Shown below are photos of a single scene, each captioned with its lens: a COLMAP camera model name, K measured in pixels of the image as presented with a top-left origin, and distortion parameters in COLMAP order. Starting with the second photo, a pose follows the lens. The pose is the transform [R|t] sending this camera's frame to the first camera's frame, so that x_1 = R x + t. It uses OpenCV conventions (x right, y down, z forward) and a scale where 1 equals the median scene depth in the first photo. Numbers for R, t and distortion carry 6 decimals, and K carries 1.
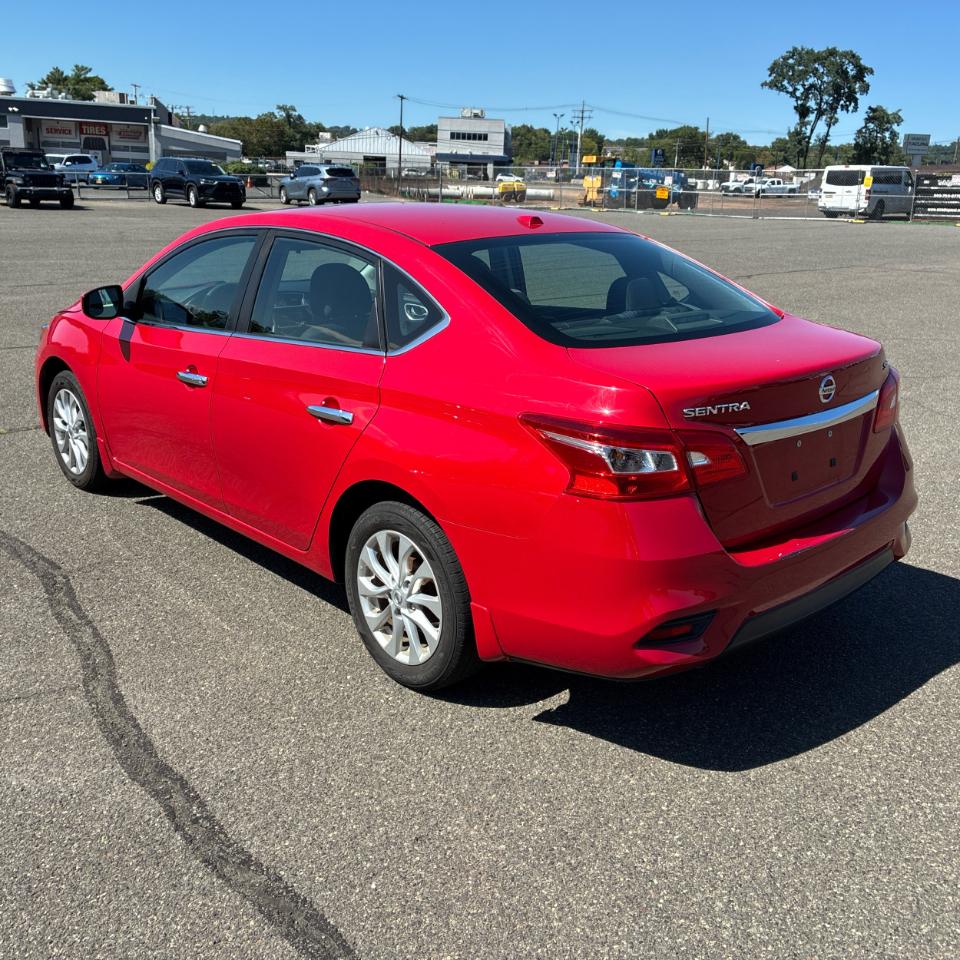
lens RADIAL K [[984.3, 0, 475.4], [0, 984.3, 487.3], [0, 0, 1]] dist [0.021825, 0.021412]
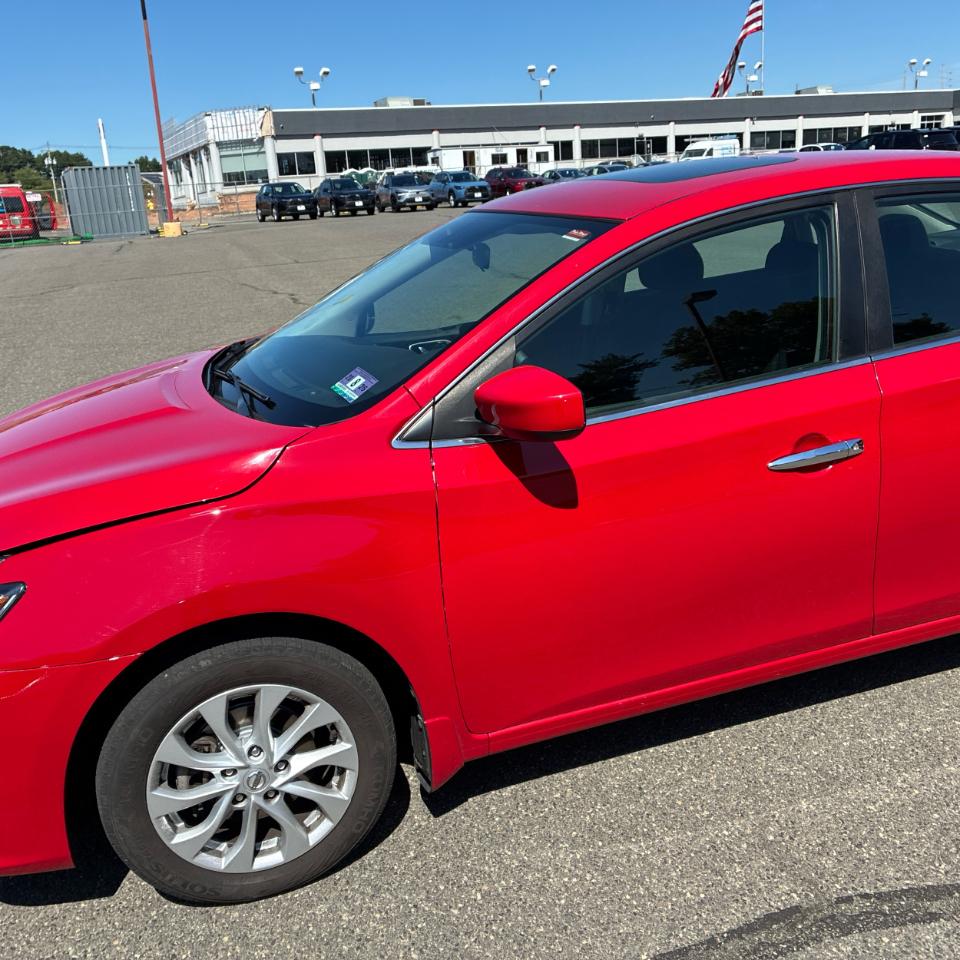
lens RADIAL K [[984.3, 0, 475.4], [0, 984.3, 487.3], [0, 0, 1]] dist [0.021825, 0.021412]
pose [[0.391313, -0.320752, 0.862550, -0.257325], [0.349184, 0.918949, 0.183311, -0.079403], [-0.851437, 0.229456, 0.471598, 0.259929]]
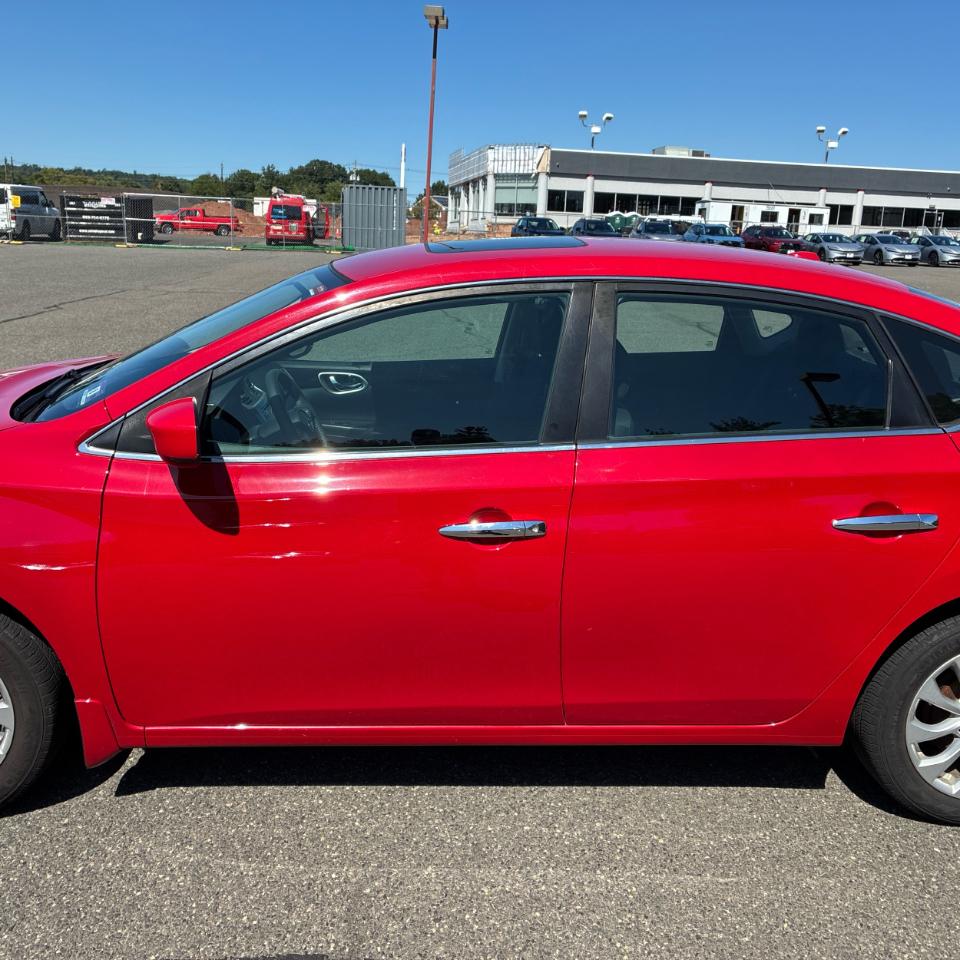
lens RADIAL K [[990.3, 0, 473.2], [0, 990.3, 473.4], [0, 0, 1]] dist [-0.019547, 0.122423]
pose [[0.633459, -0.188936, 0.750355, -0.215056], [0.212275, 0.974959, 0.066286, -0.054150], [-0.744089, 0.117292, 0.657704, 0.175876]]
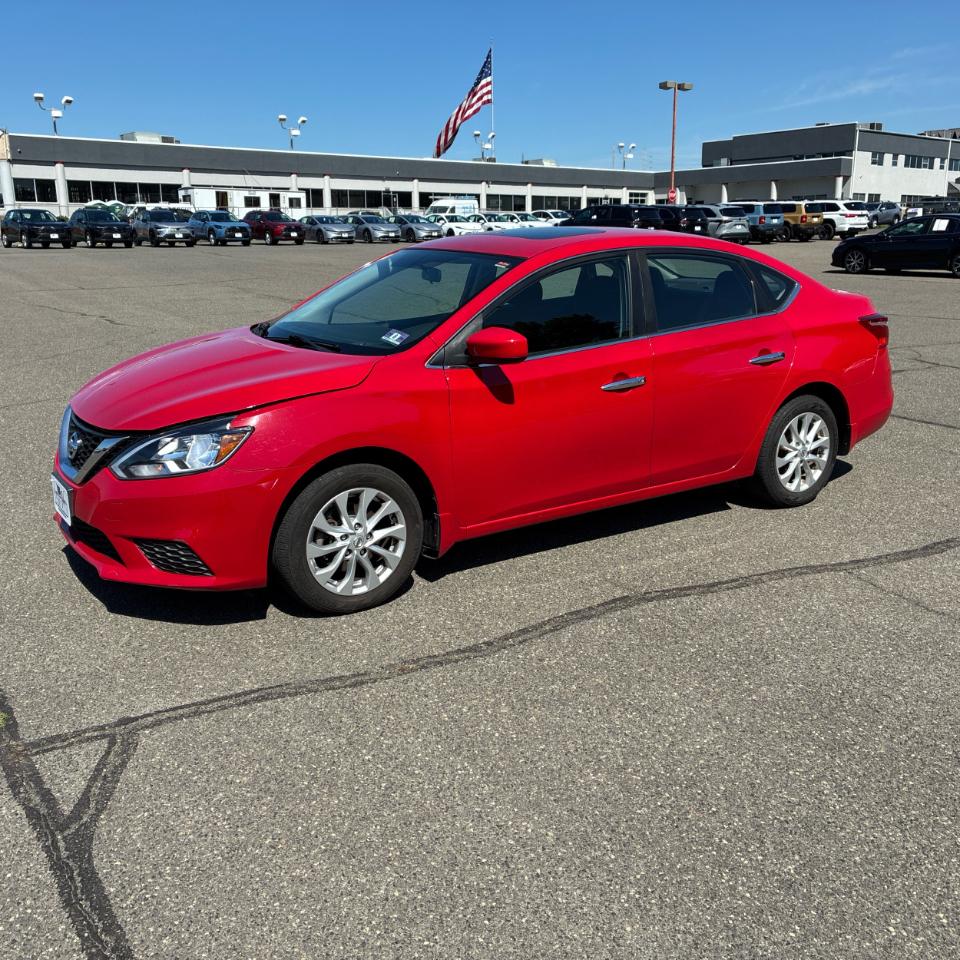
lens RADIAL K [[984.3, 0, 475.4], [0, 984.3, 487.3], [0, 0, 1]] dist [0.021825, 0.021412]
pose [[0.149053, -0.282855, 0.947511, -0.416708], [0.304769, 0.924708, 0.228105, -0.091145], [-0.940691, 0.254772, 0.224036, 0.271439]]
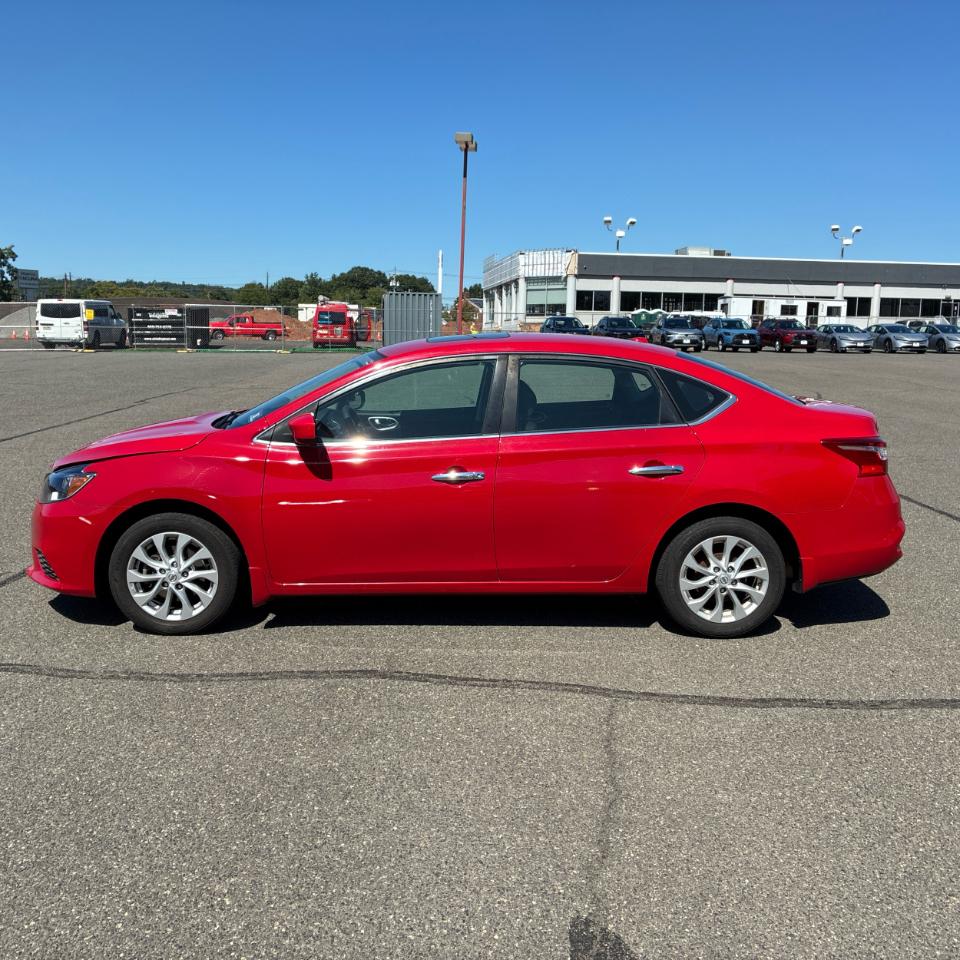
lens RADIAL K [[993.9, 0, 480.0], [0, 993.9, 480.0], [0, 0, 1]] dist [0.040678, -0.016603]
pose [[0.657315, -0.131472, 0.742060, -0.339856], [0.229543, 0.972806, -0.030975, -0.018146], [-0.717807, 0.190695, 0.669618, 0.048294]]
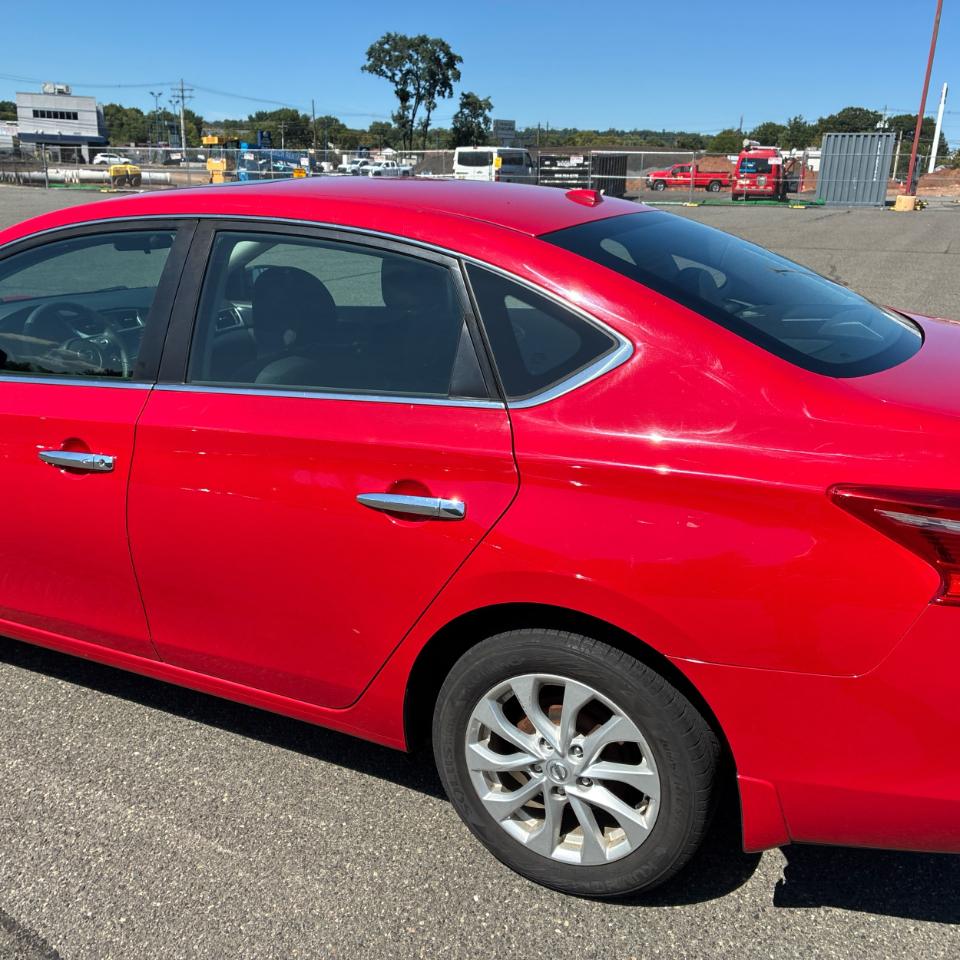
lens RADIAL K [[985.4, 0, 467.2], [0, 985.4, 482.3], [0, 0, 1]] dist [0.003291, 0.052064]
pose [[0.930552, -0.119824, 0.346000, -0.079519], [0.115974, 0.992740, 0.031889, -0.025214], [-0.347309, 0.010452, 0.937692, 0.093562]]
